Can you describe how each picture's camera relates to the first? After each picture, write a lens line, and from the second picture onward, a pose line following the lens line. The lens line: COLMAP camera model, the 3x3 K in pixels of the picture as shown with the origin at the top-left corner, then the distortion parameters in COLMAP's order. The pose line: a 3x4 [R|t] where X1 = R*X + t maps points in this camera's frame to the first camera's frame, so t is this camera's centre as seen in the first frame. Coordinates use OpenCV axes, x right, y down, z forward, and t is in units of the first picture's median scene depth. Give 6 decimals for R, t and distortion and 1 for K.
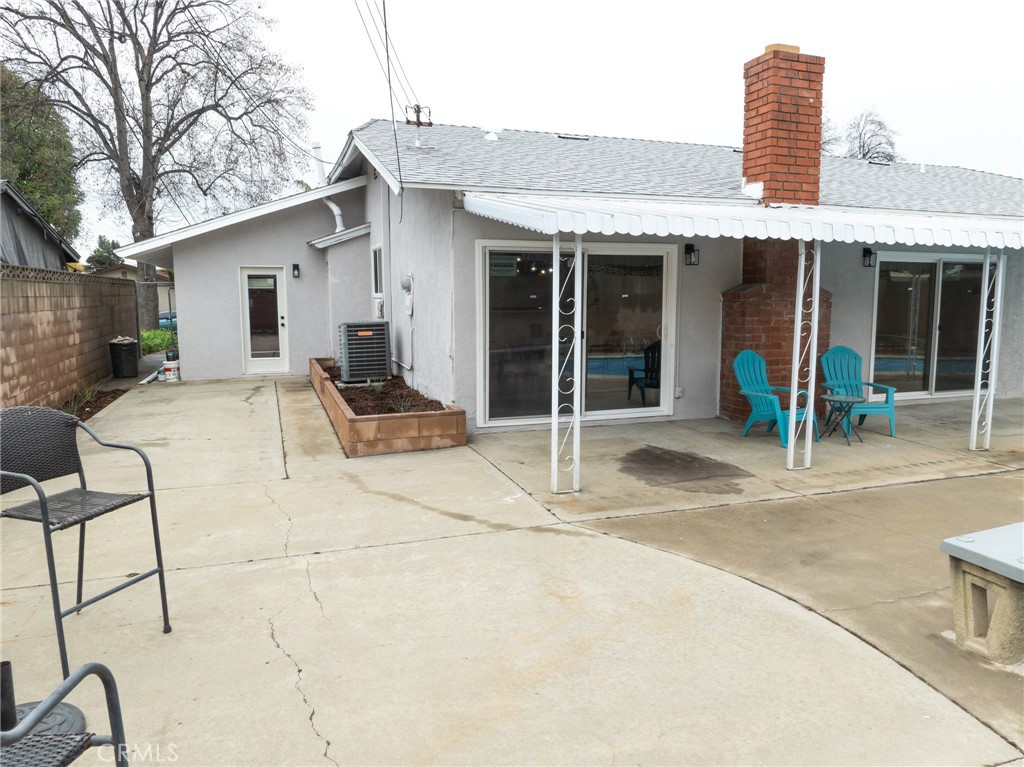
lens RADIAL K [[720.1, 0, 512.0], [0, 720.1, 383.5], [0, 0, 1]] dist [-0.075354, 0.041211]
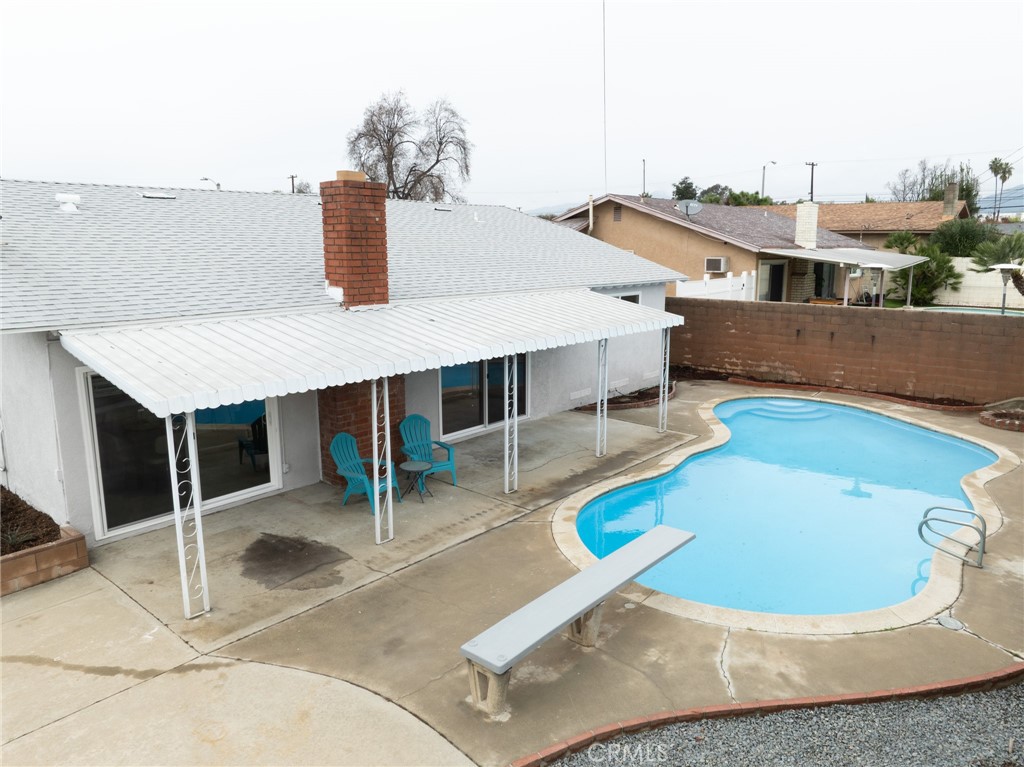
lens RADIAL K [[714.8, 0, 501.2], [0, 714.8, 384.3], [0, 0, 1]] dist [-0.023878, 0.006511]
pose [[0.864611, -0.096729, 0.493042, -0.031377], [0.066541, 0.994694, 0.078459, -0.259027], [-0.498016, -0.035030, 0.866460, -0.235011]]
